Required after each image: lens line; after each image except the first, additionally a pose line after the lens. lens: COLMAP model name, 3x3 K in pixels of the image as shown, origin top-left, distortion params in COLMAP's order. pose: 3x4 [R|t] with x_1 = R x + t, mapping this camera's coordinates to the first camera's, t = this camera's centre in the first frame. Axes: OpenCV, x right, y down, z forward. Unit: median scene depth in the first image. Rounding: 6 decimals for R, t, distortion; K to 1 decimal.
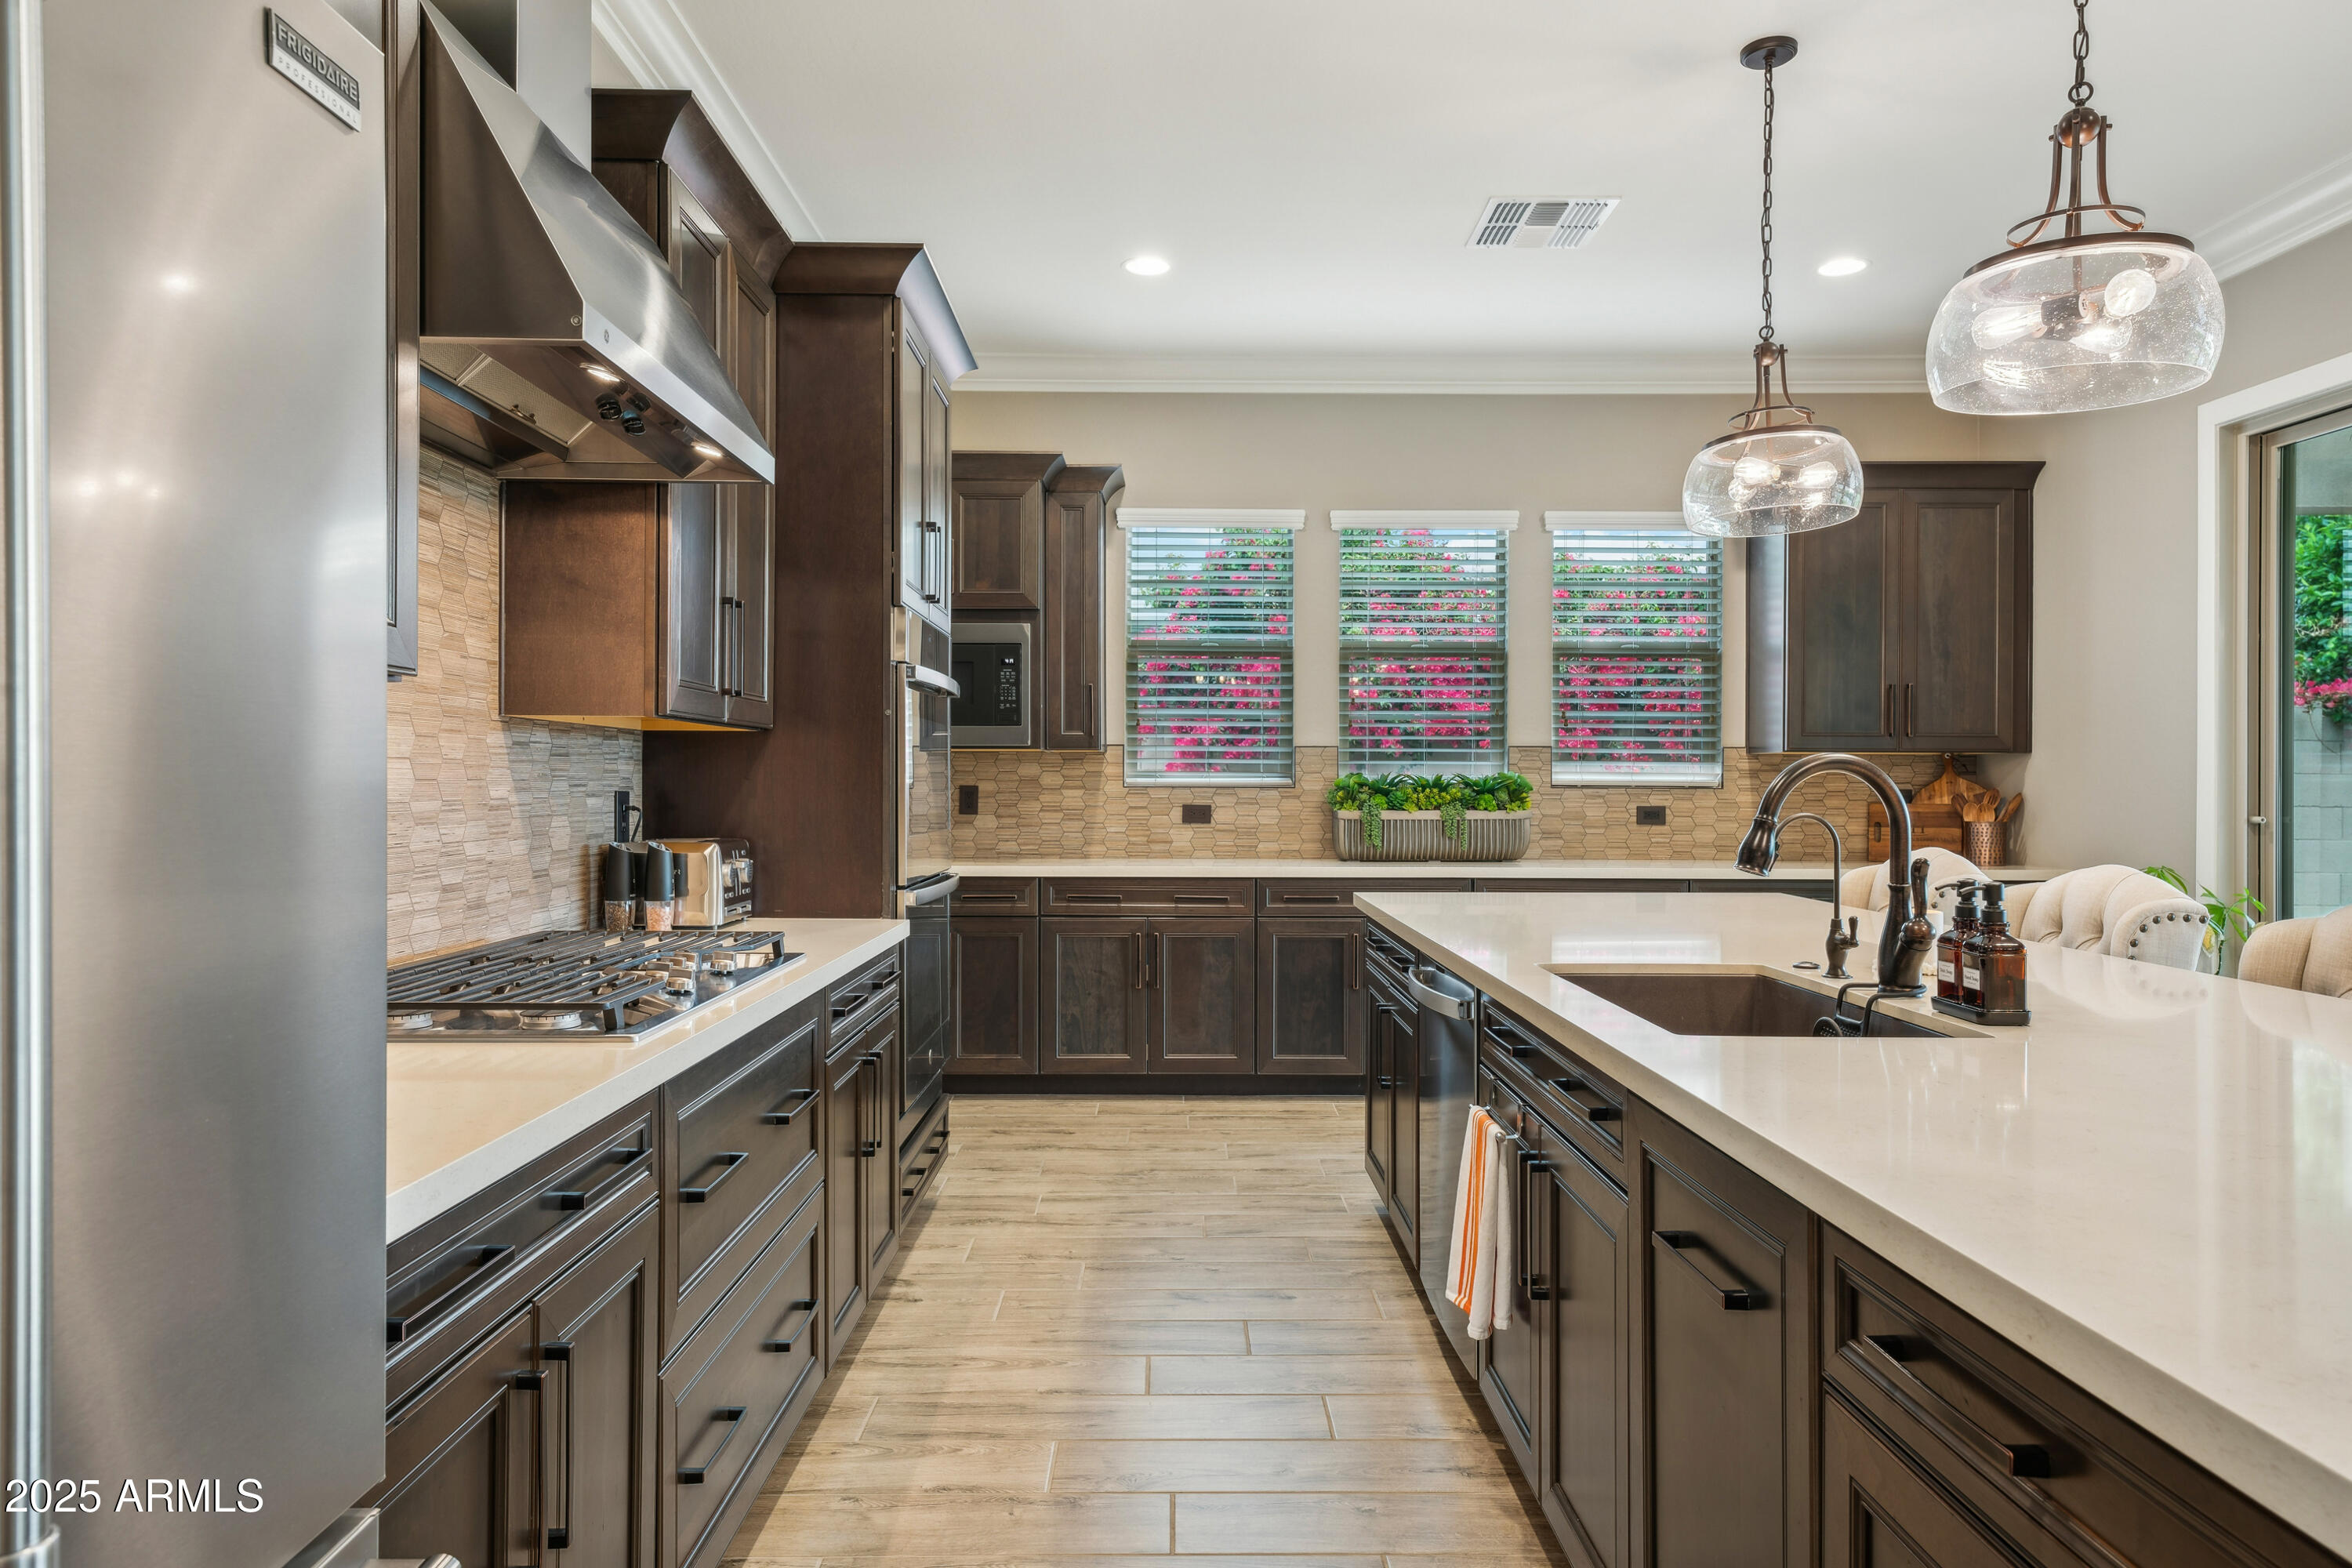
lens RADIAL K [[1470.2, 0, 1177.9], [0, 1470.2, 779.9], [0, 0, 1]] dist [0.002400, 0.000421]
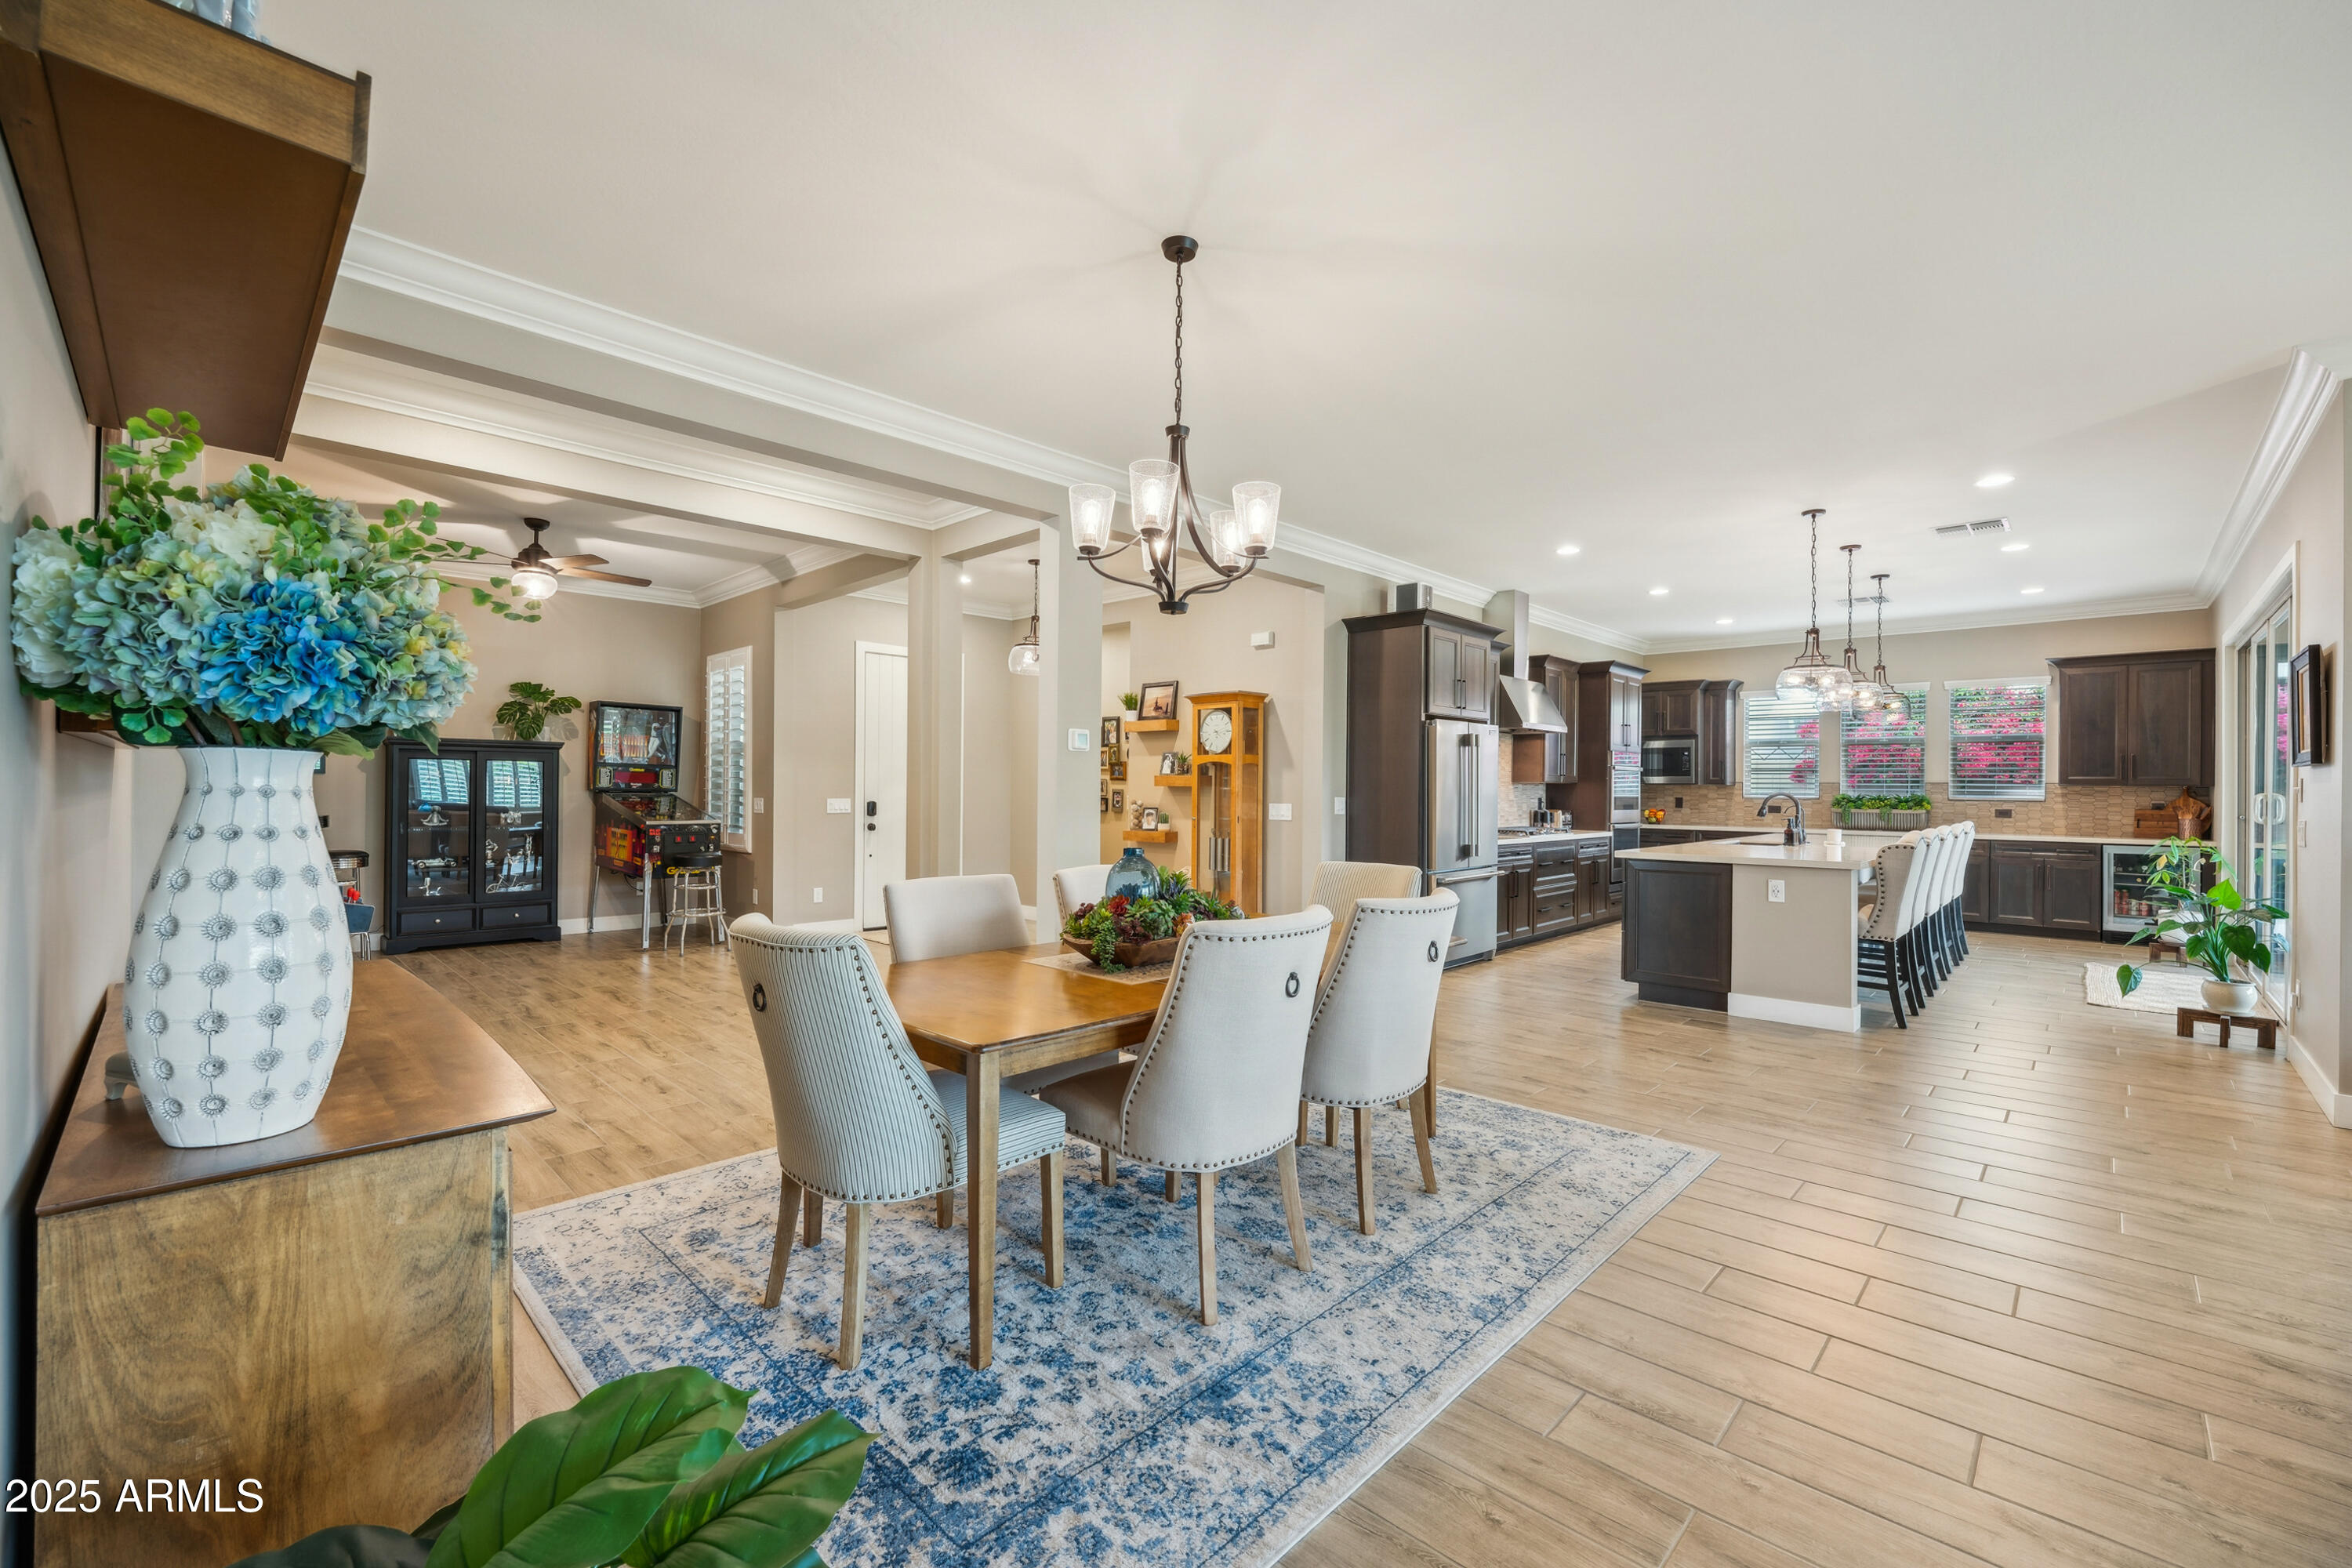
lens RADIAL K [[965.3, 0, 1175.1], [0, 965.3, 786.2], [0, 0, 1]] dist [-0.004836, 0.000308]
pose [[0.711278, 0.000372, -0.702911, 0.602614], [-0.005068, 0.999977, -0.004600, -0.005982], [0.702893, 0.006834, 0.711263, -1.252699]]
